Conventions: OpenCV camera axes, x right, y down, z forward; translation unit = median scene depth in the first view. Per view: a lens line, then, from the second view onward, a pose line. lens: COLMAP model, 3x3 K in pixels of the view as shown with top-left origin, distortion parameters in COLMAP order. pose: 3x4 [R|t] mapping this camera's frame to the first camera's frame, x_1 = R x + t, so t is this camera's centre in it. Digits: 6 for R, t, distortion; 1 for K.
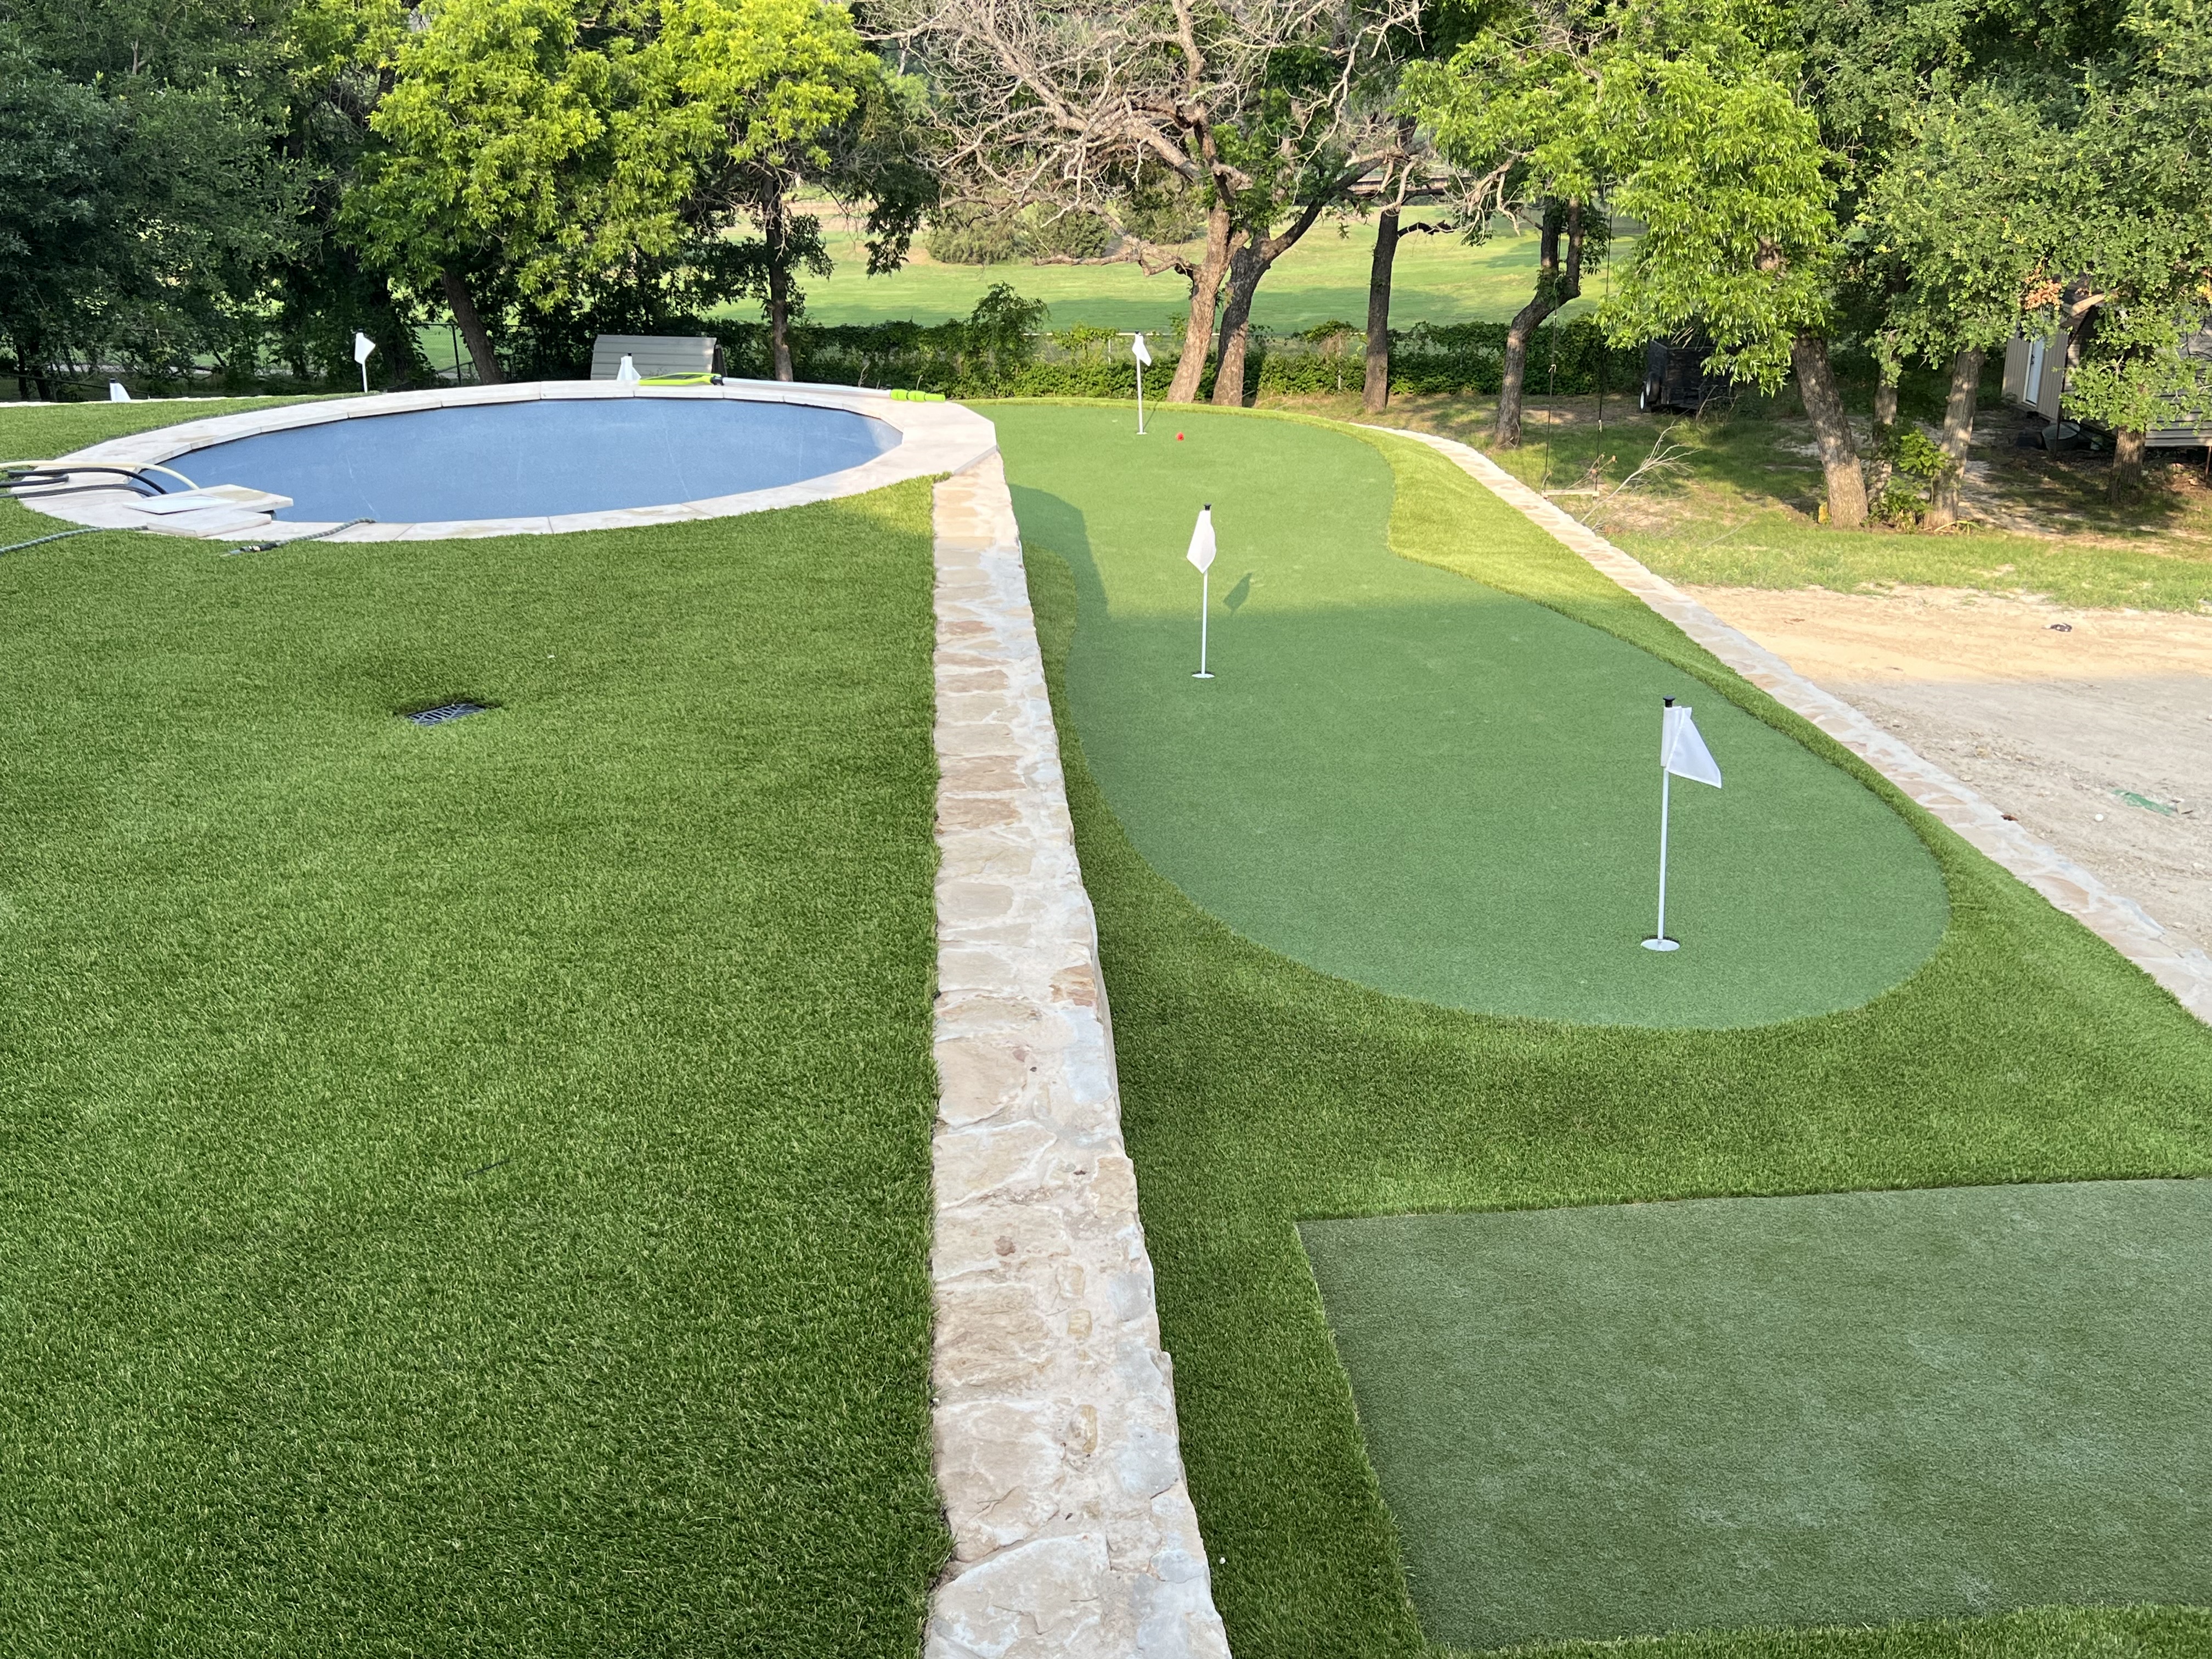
lens RADIAL K [[2149.0, 0, 1114.8], [0, 2149.0, 827.7], [0, 0, 1]] dist [0.023550, 0.000000]
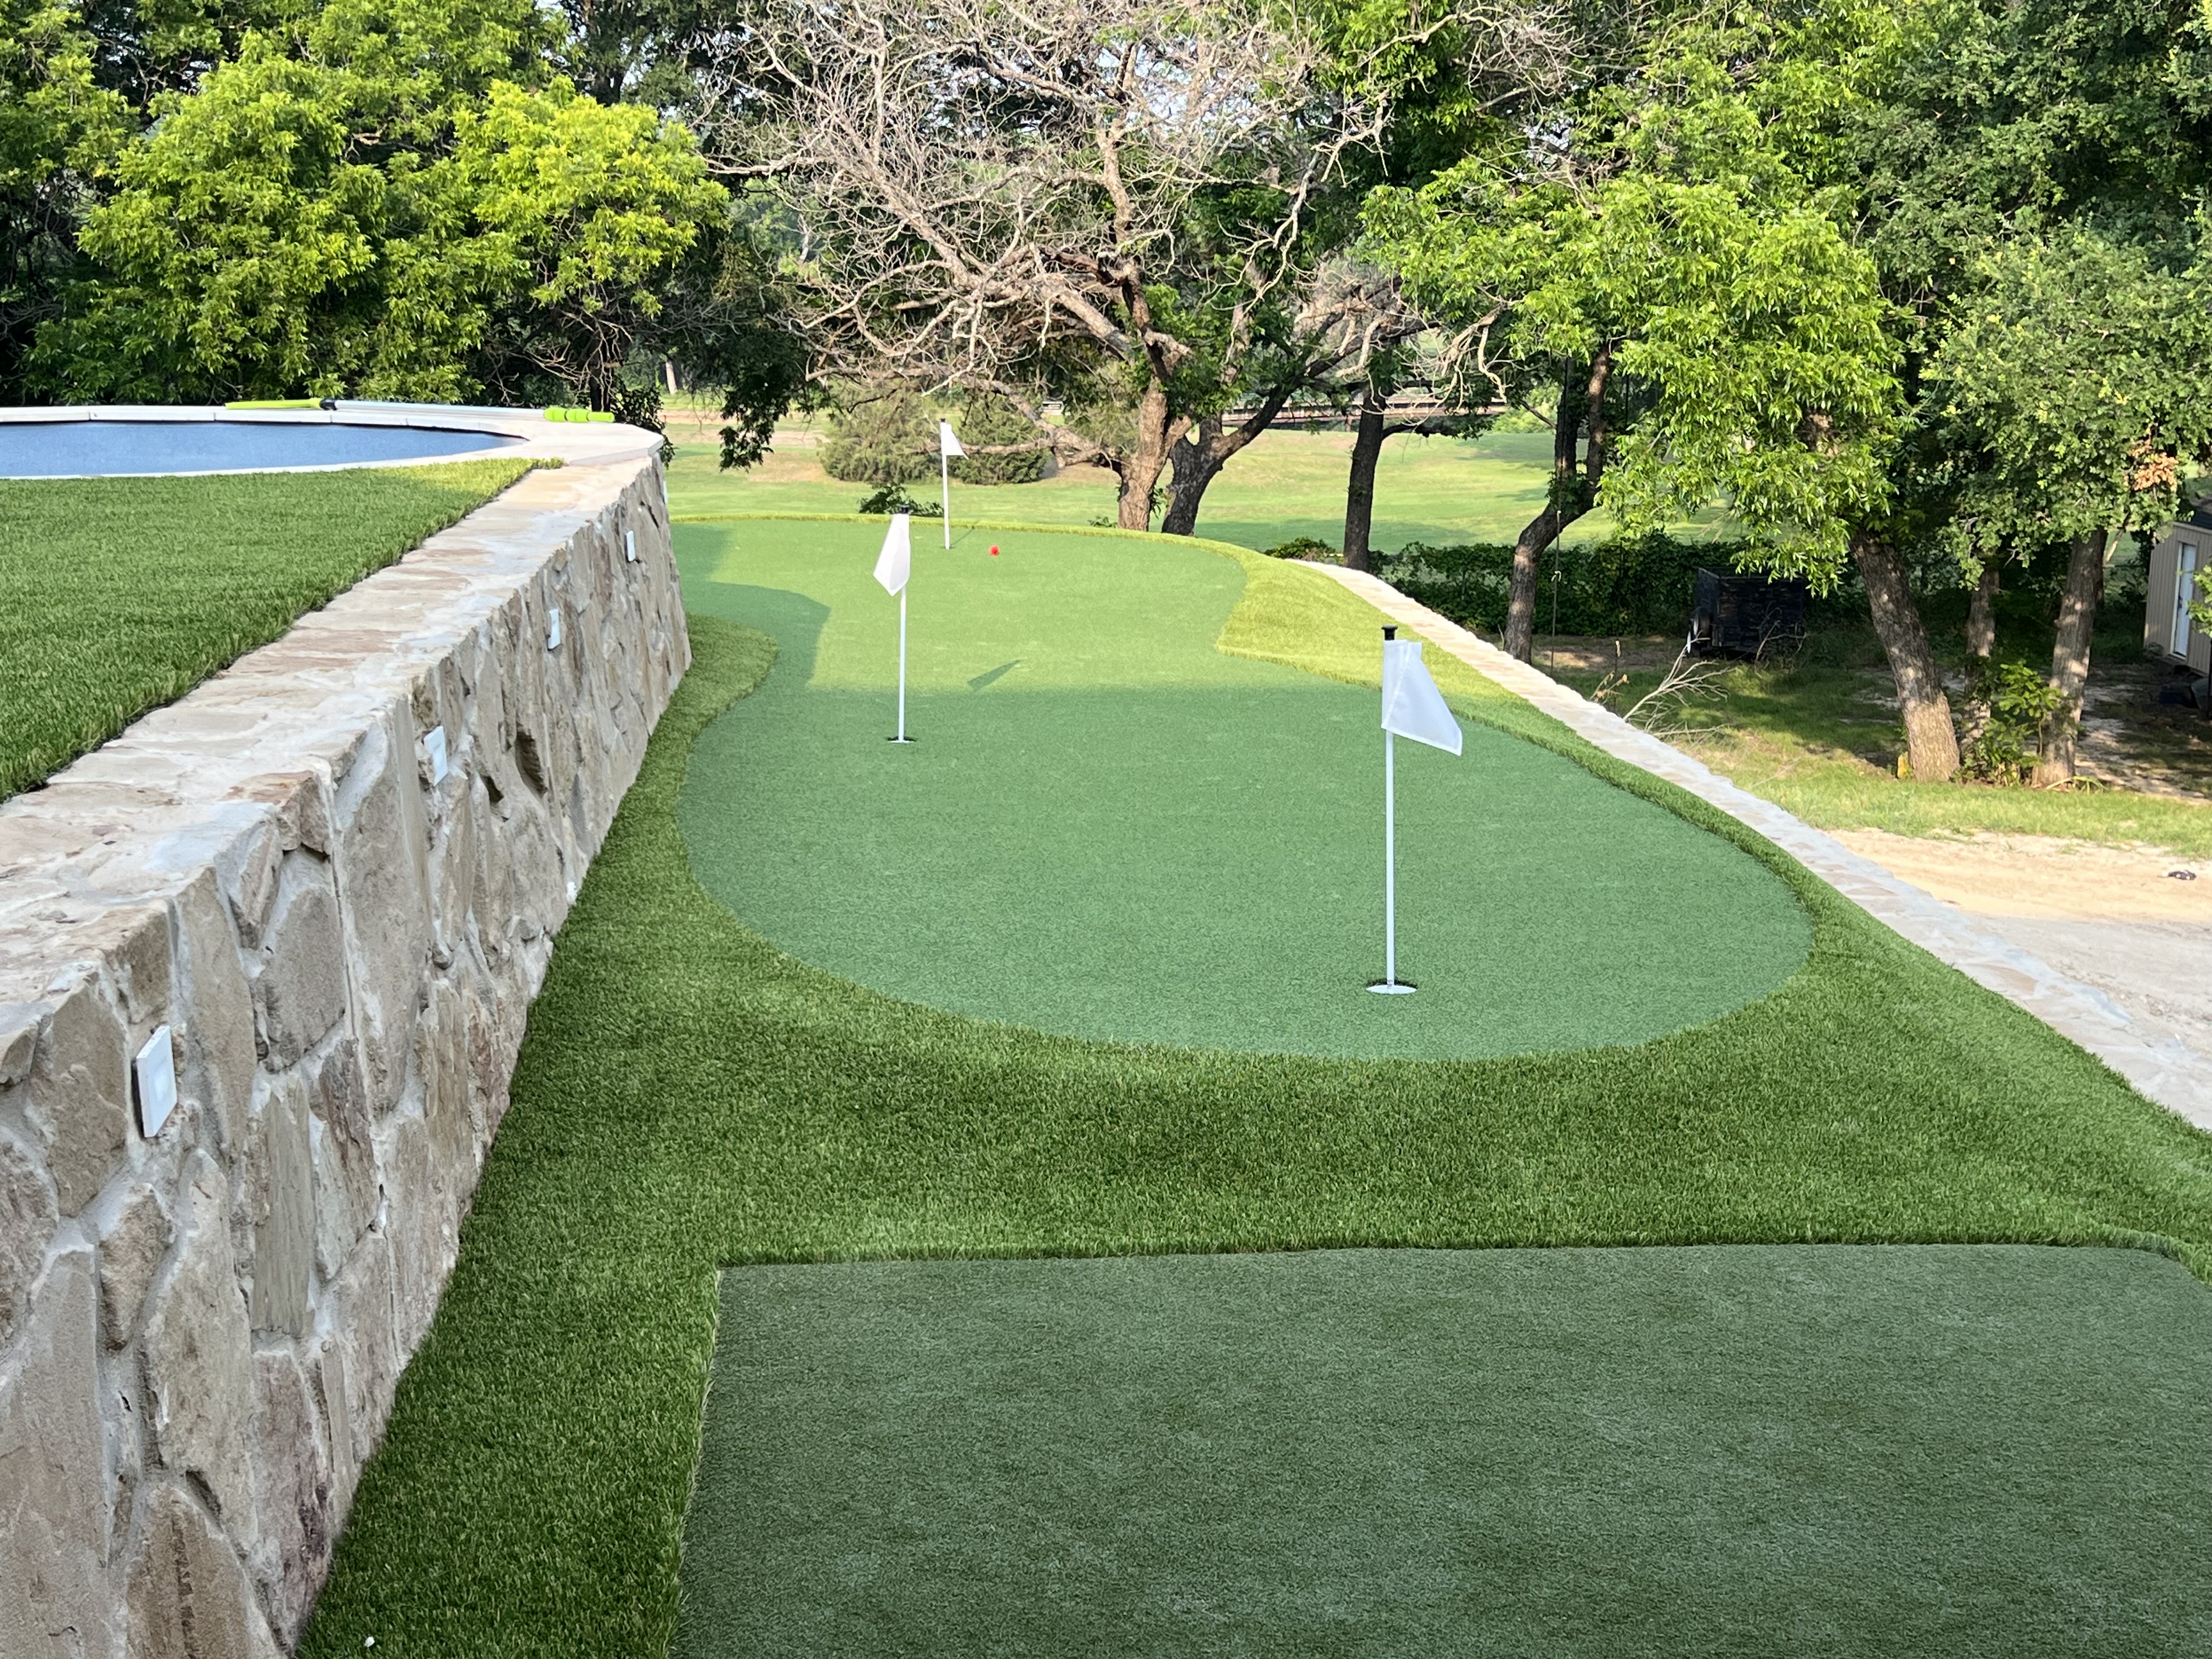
lens RADIAL K [[2732.5, 0, 1090.6], [0, 2732.5, 841.6], [0, 0, 1]] dist [0.036618, 0.000000]
pose [[0.999698, 0.024218, 0.004151, 0.030398], [-0.023396, 0.989830, -0.140315, 0.026955], [-0.007507, 0.140176, 0.990098, 0.022872]]
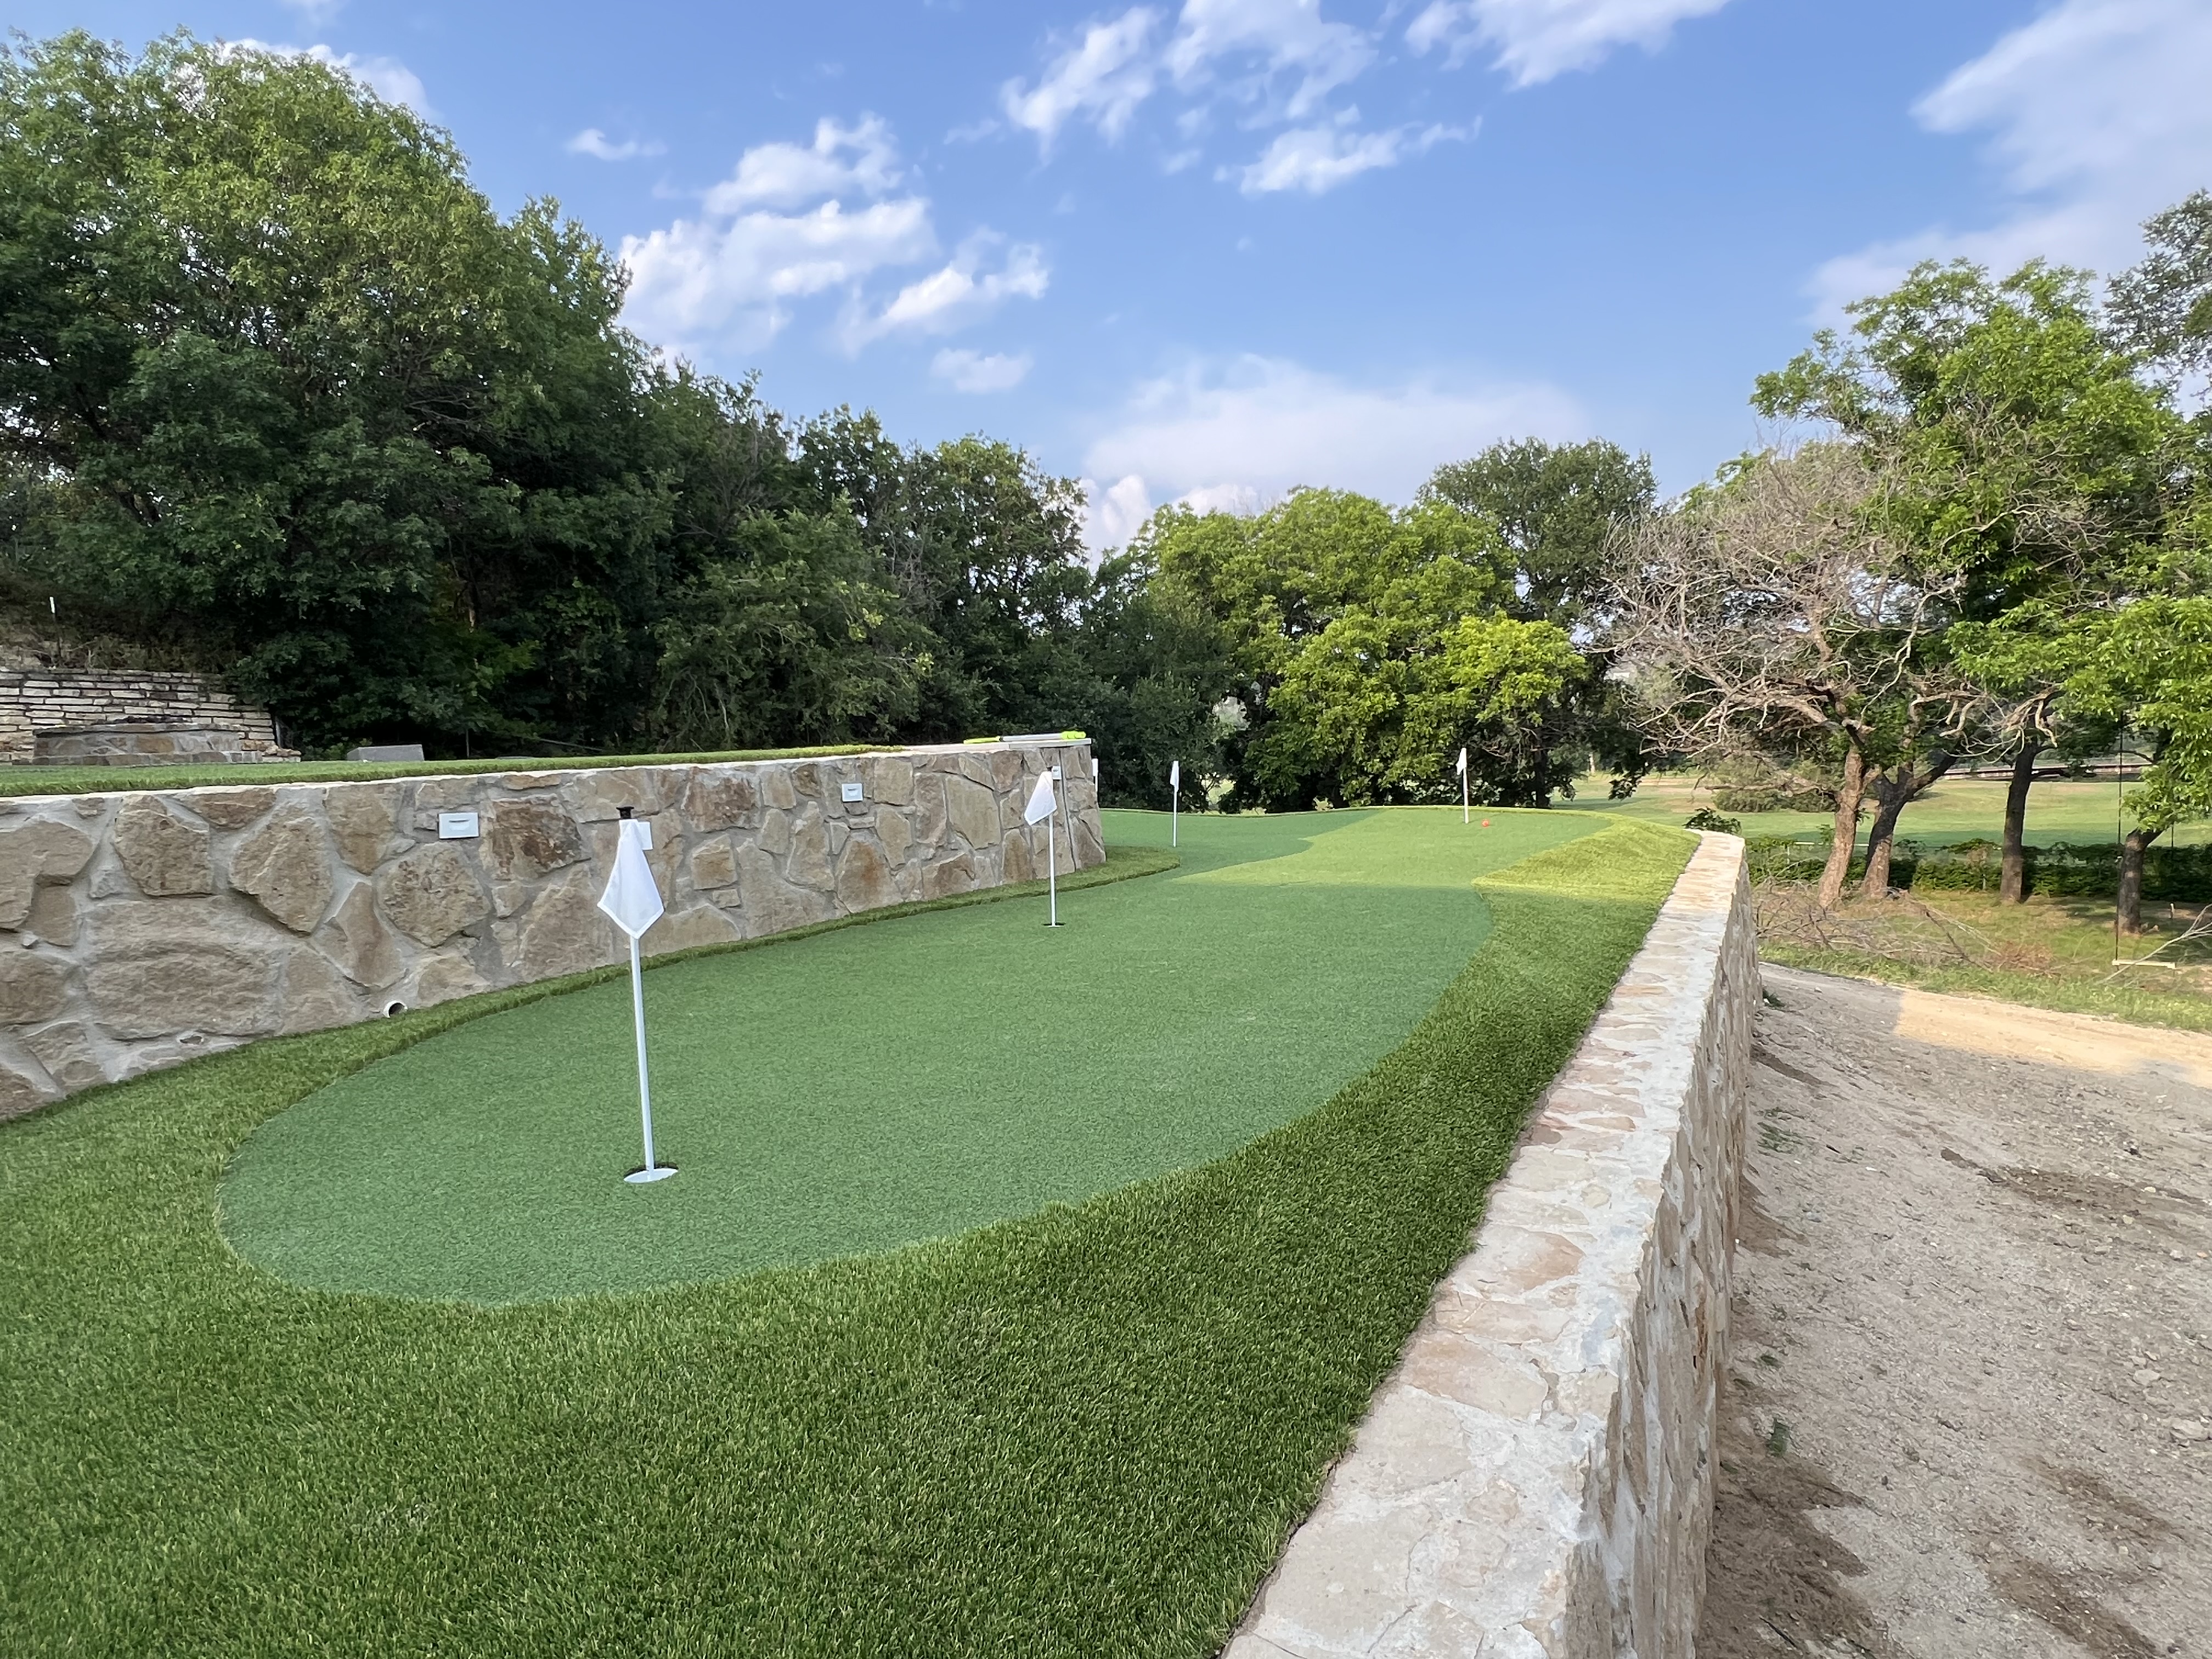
lens RADIAL K [[1251.8, 0, 1121.7], [0, 1251.8, 822.2], [0, 0, 1]] dist [0.017470, 0.000379]
pose [[0.836749, 0.019726, -0.547231, 0.121680], [-0.159788, 0.964653, -0.209553, 0.002715], [0.523754, 0.262784, 0.810325, 0.129079]]
